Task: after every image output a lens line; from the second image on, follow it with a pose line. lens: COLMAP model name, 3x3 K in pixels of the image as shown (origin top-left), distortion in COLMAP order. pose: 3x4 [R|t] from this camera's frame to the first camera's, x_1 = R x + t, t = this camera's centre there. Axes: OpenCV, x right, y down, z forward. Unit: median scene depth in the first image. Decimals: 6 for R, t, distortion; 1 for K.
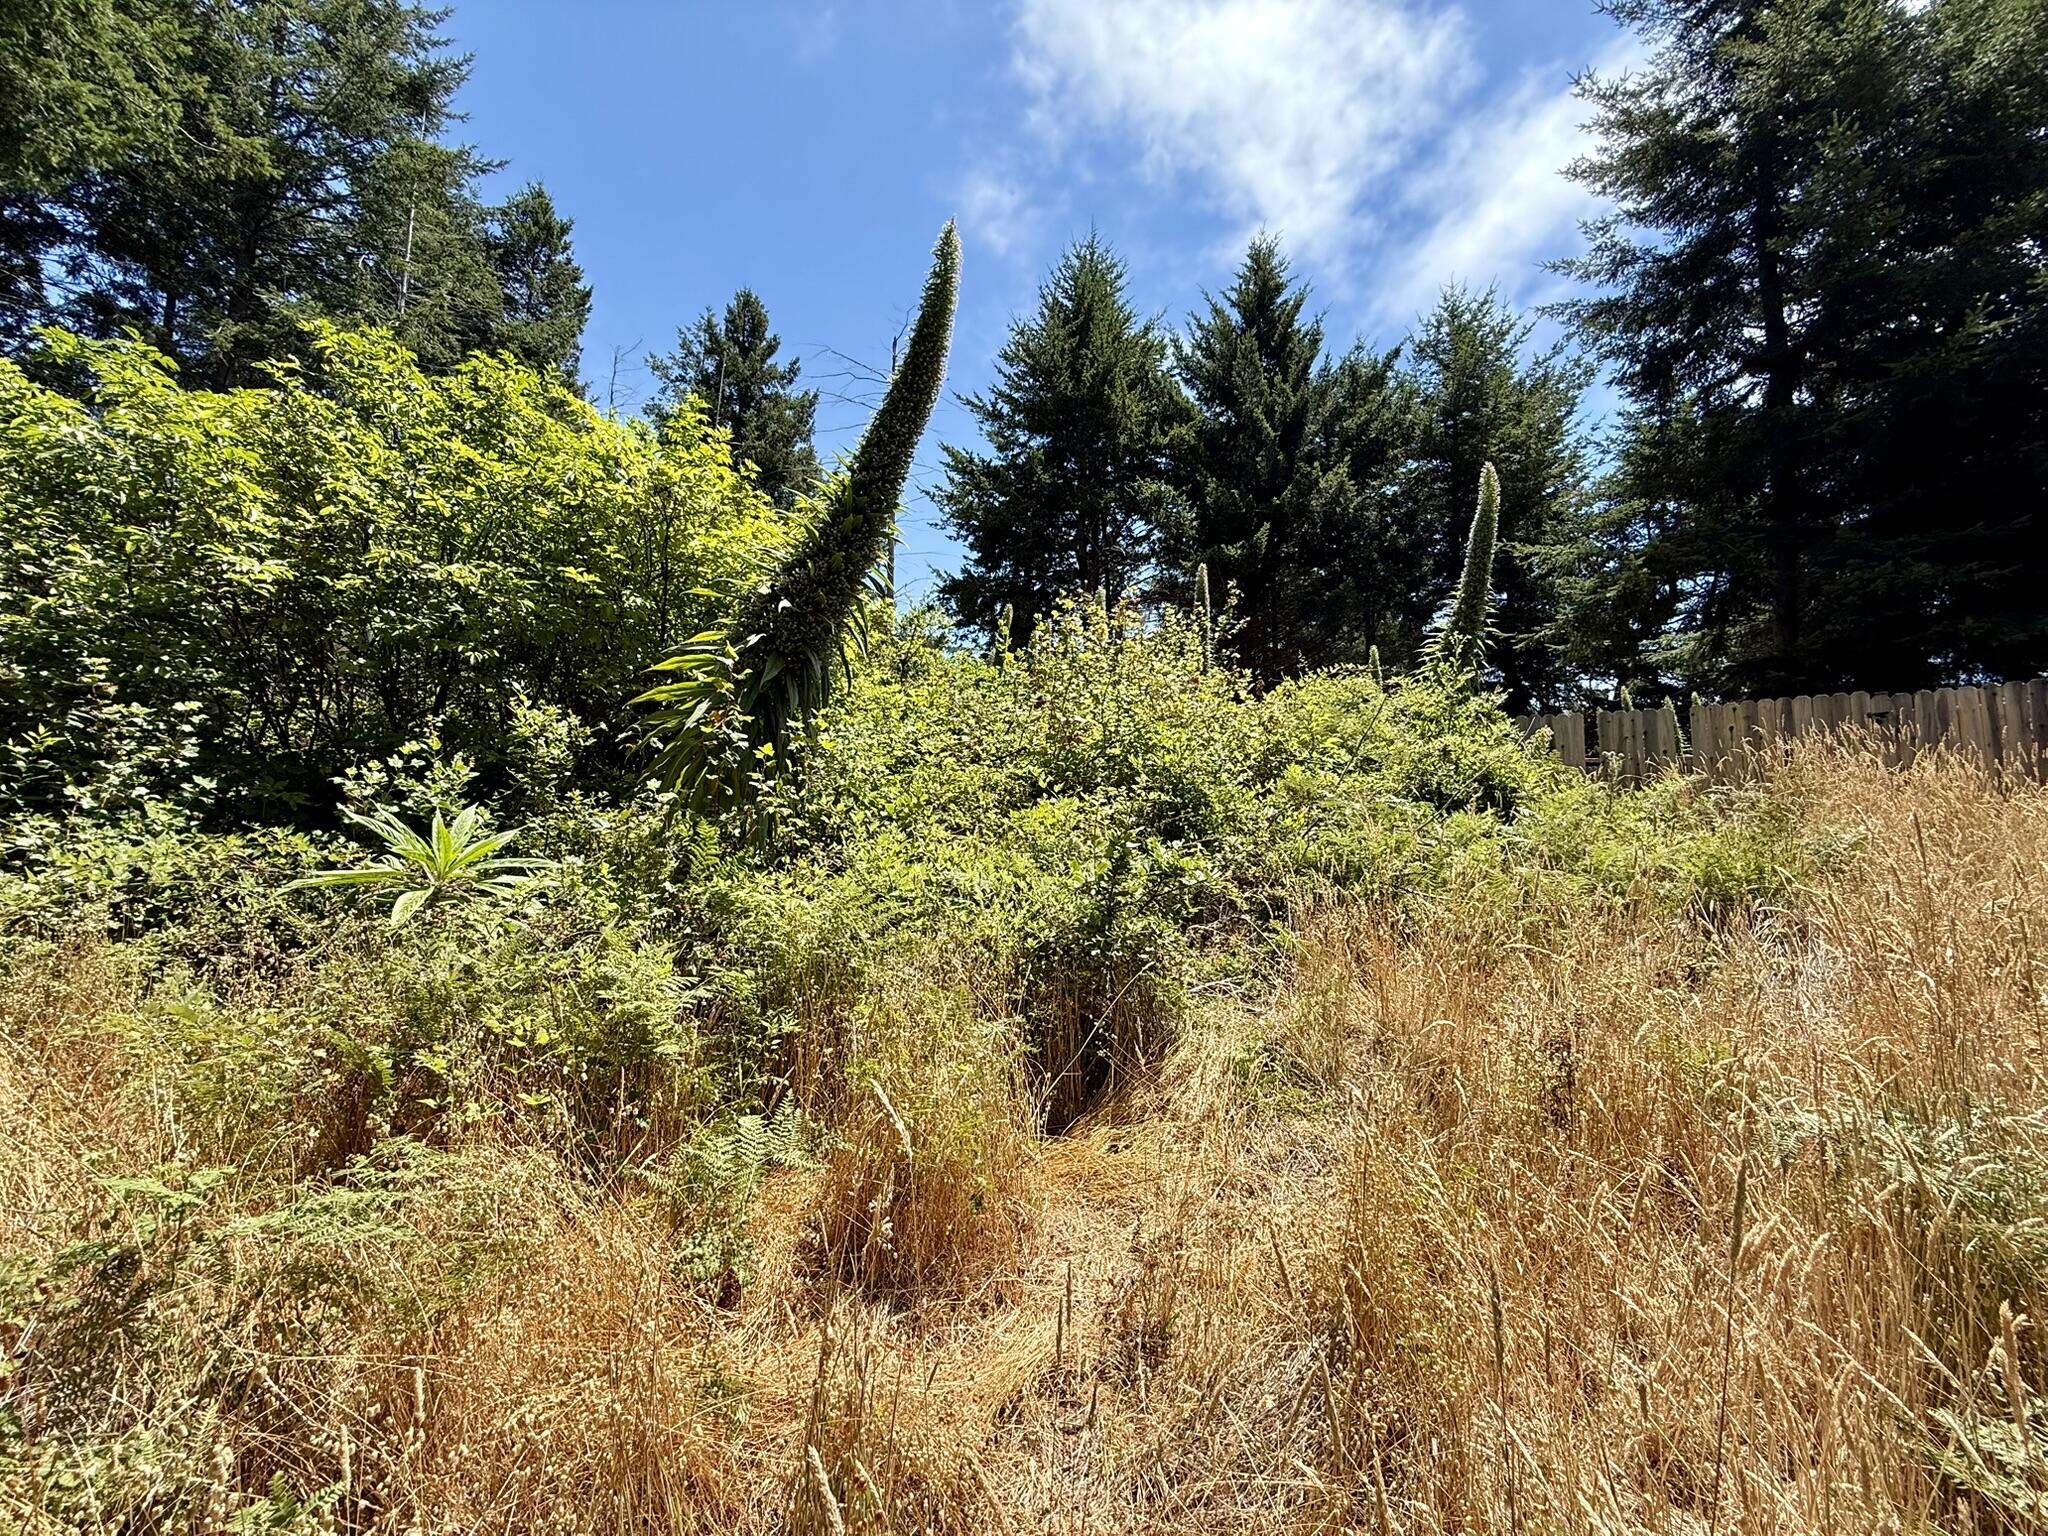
lens RADIAL K [[813.6, 0, 1019.5], [0, 813.6, 768.7], [0, 0, 1]] dist [-0.003354, 0.000343]
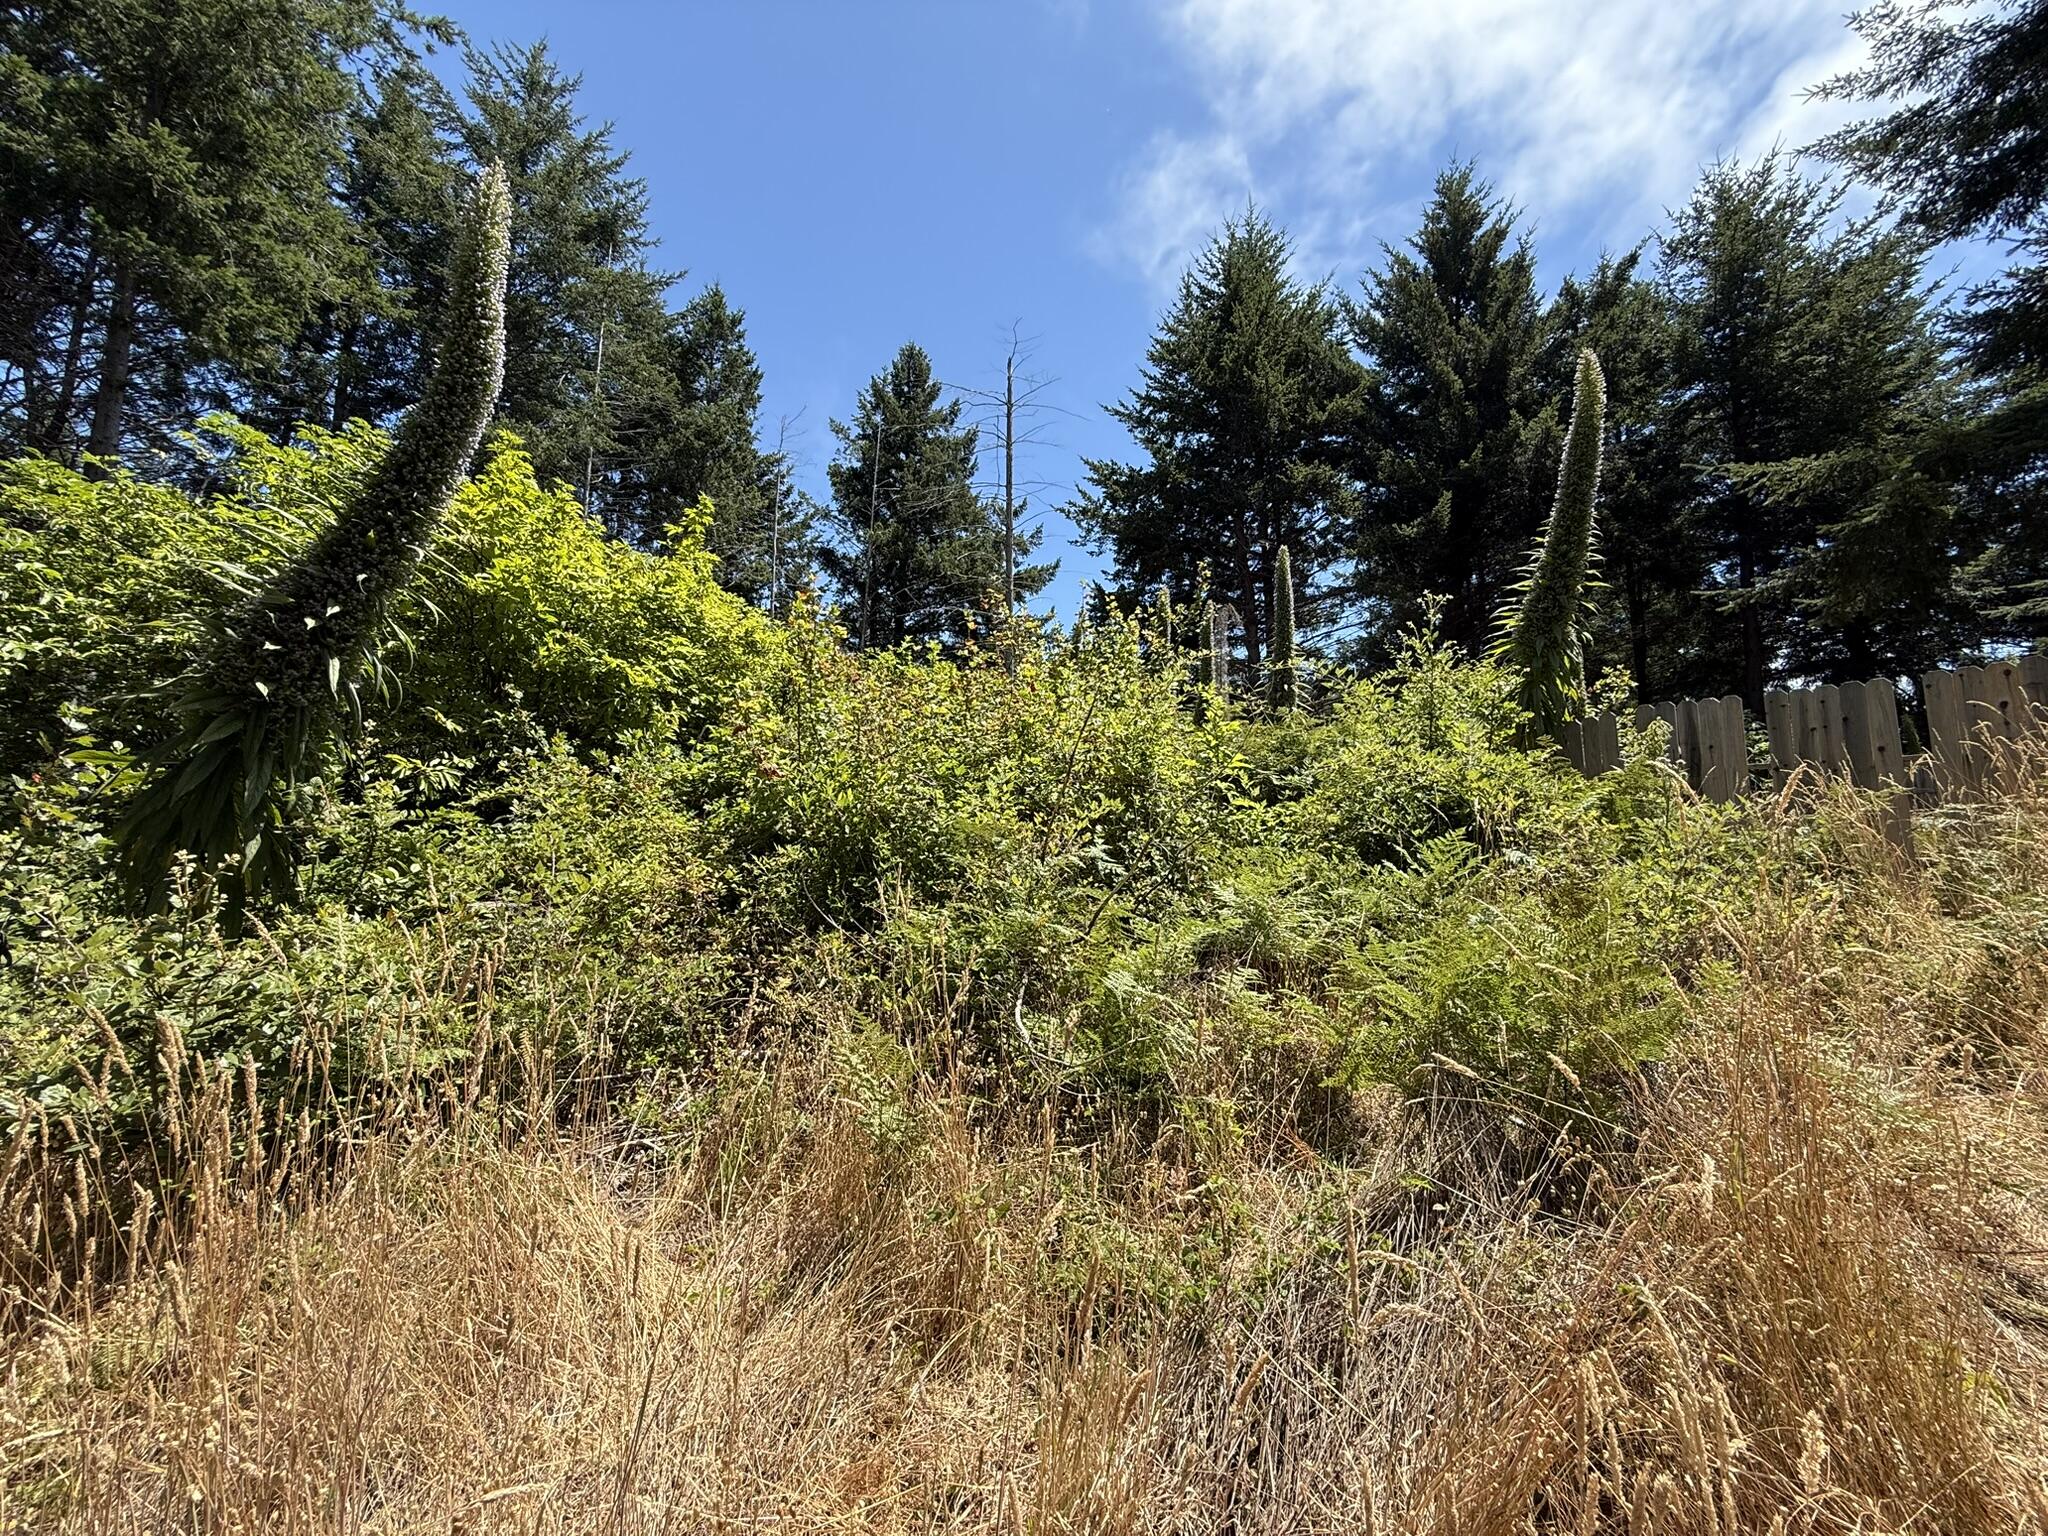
lens RADIAL K [[812.6, 0, 1024.0], [0, 812.6, 768.0], [0, 0, 1]] dist [-0.003774, -0.000578]
pose [[0.952926, -0.040406, -0.300499, 0.106881], [0.031358, 0.998900, -0.034876, -0.001734], [0.301578, 0.023812, 0.953144, 0.066126]]
